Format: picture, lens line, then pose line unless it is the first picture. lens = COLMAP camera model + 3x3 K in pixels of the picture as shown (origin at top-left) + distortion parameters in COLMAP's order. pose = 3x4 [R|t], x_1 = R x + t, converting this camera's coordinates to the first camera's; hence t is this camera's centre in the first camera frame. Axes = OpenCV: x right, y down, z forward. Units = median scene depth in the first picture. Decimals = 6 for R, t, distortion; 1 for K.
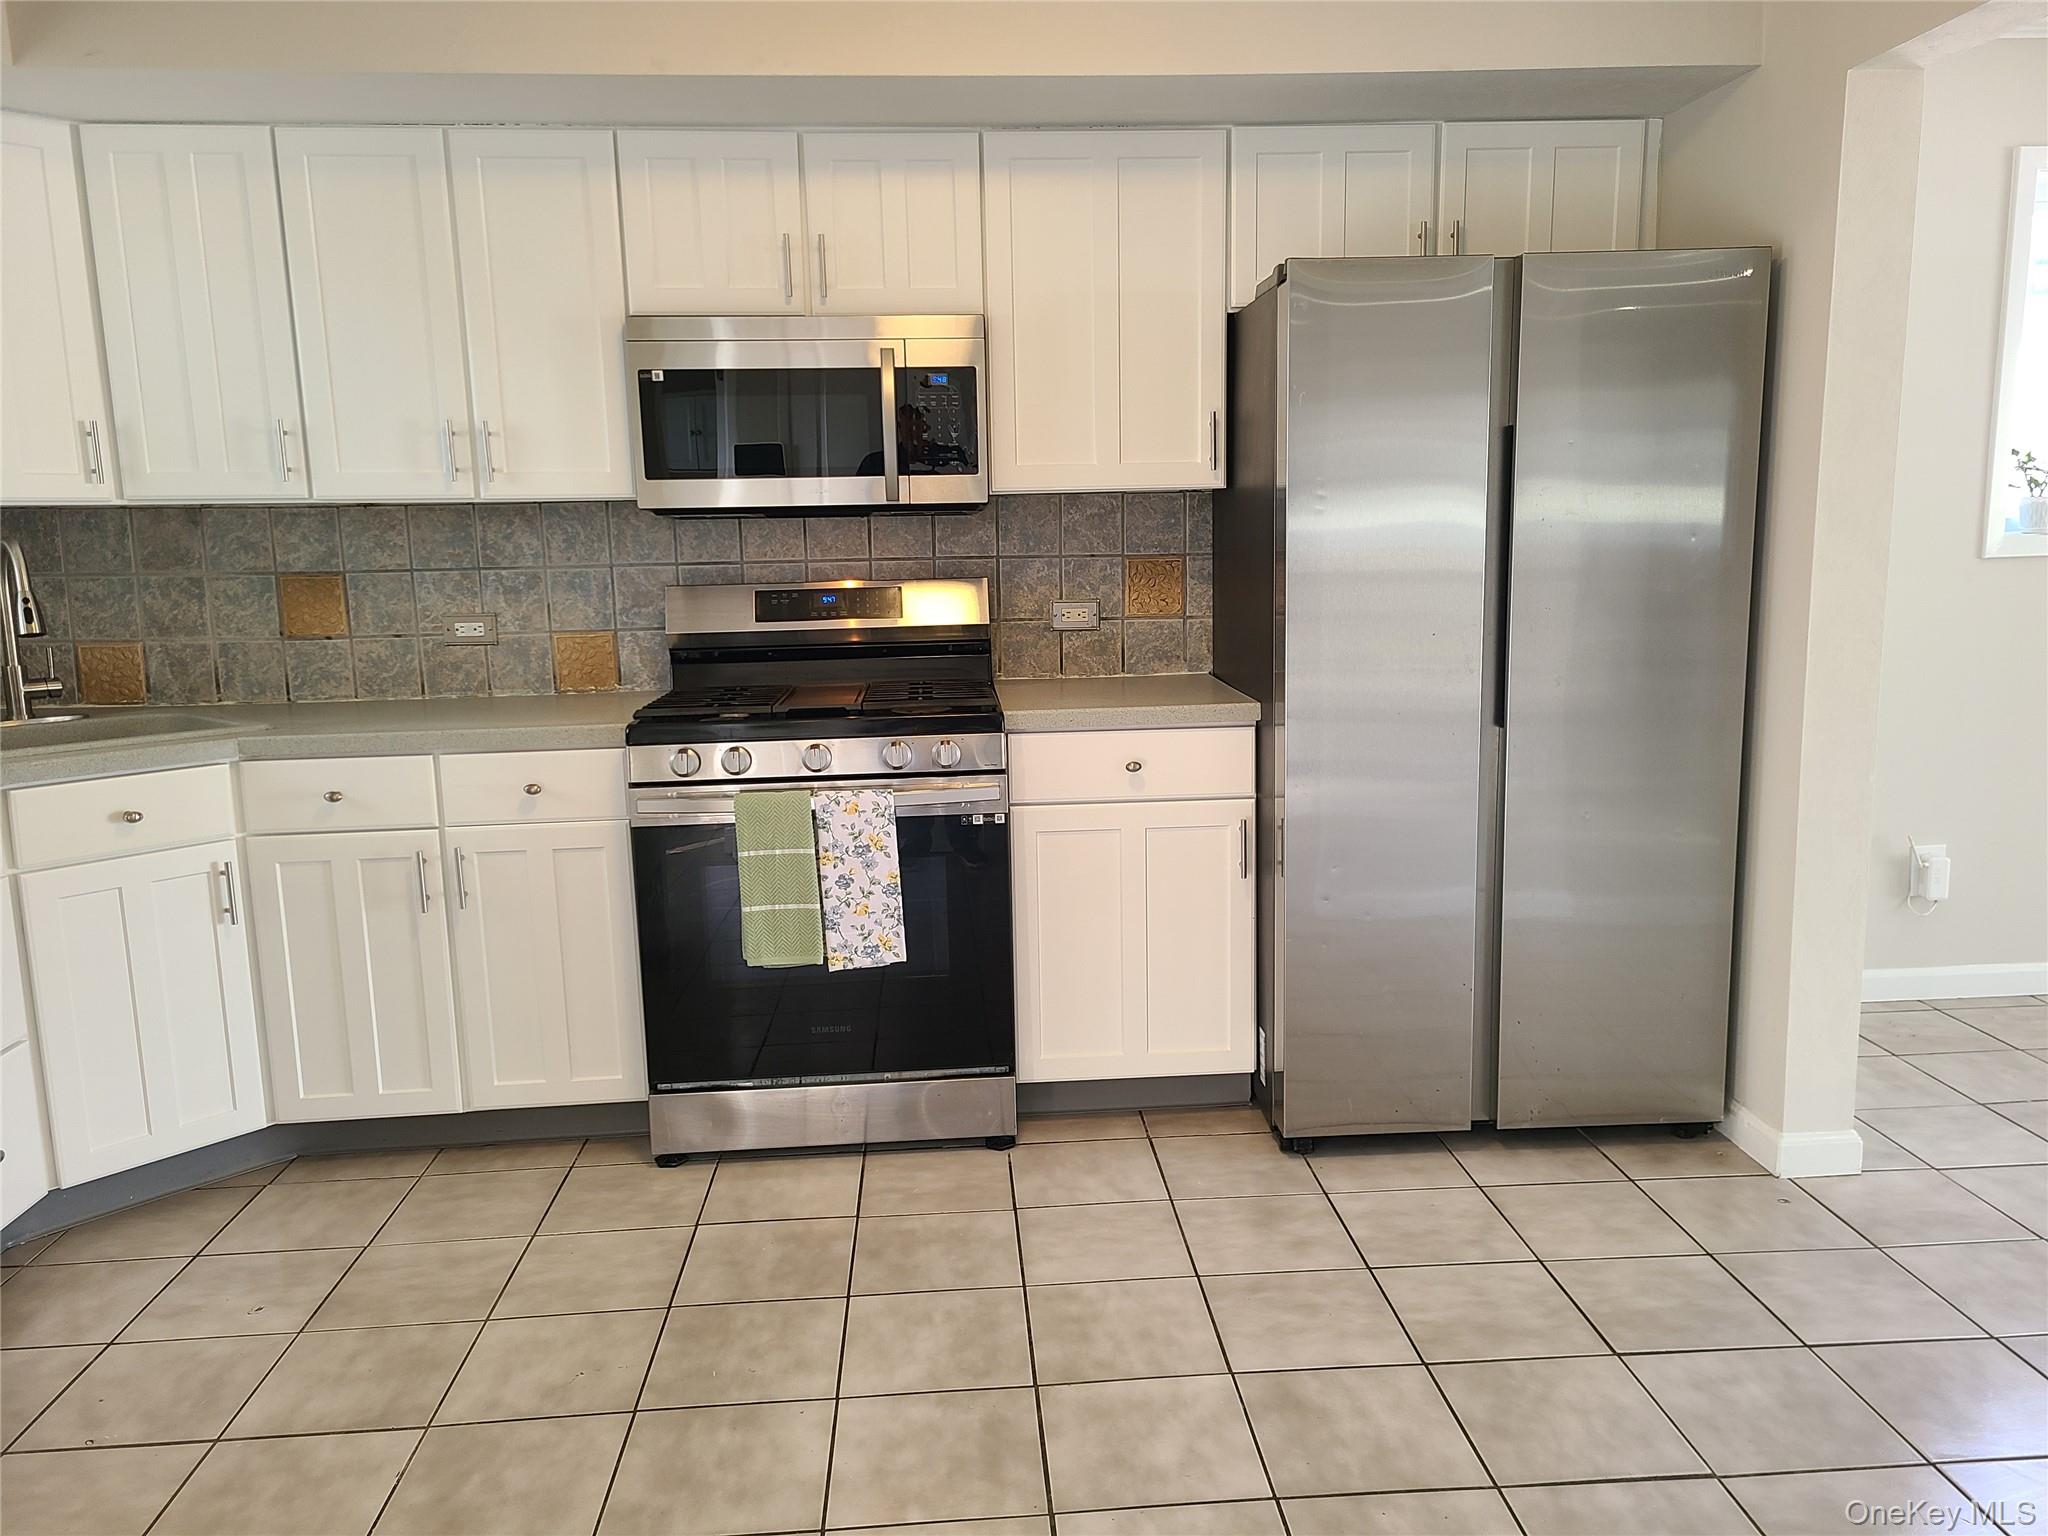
lens RADIAL K [[1515.6, 0, 1024.0], [0, 1515.6, 768.0], [0, 0, 1]] dist [0.002408, -0.000478]
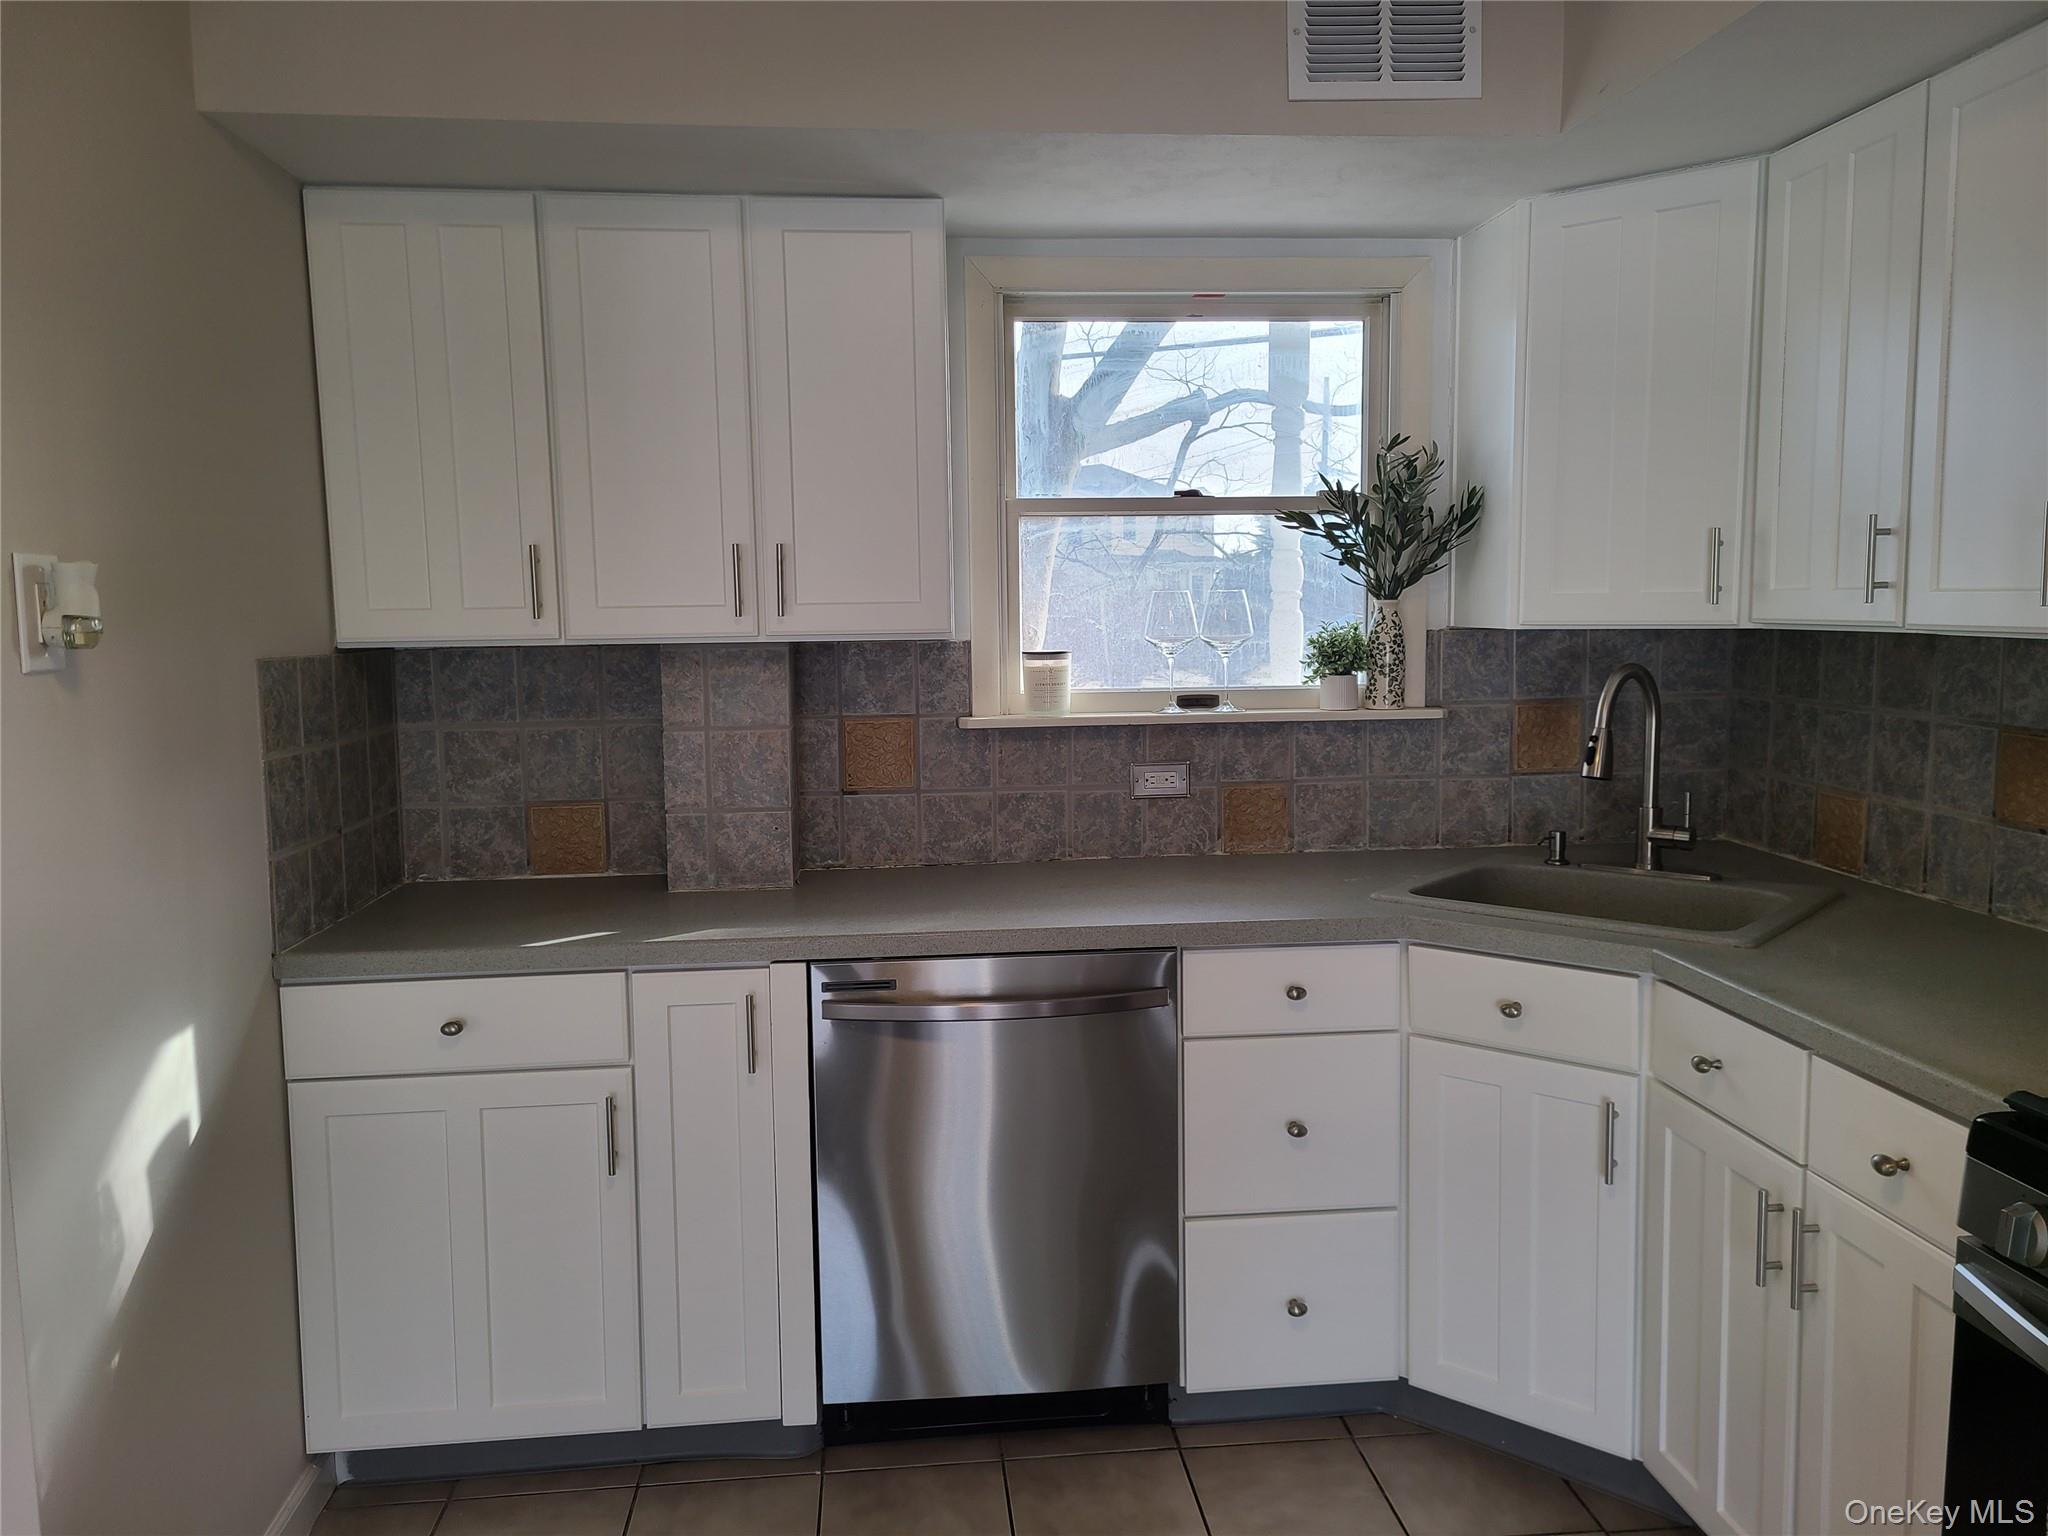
lens RADIAL K [[1531.4, 0, 1024.0], [0, 1531.4, 768.0], [0, 0, 1]] dist [-0.001849, -0.001550]
pose [[0.025098, 0.122233, -0.992184, 0.177765], [-0.147366, 0.982106, 0.117264, -0.125988], [0.988764, 0.143271, 0.042662, 0.541787]]
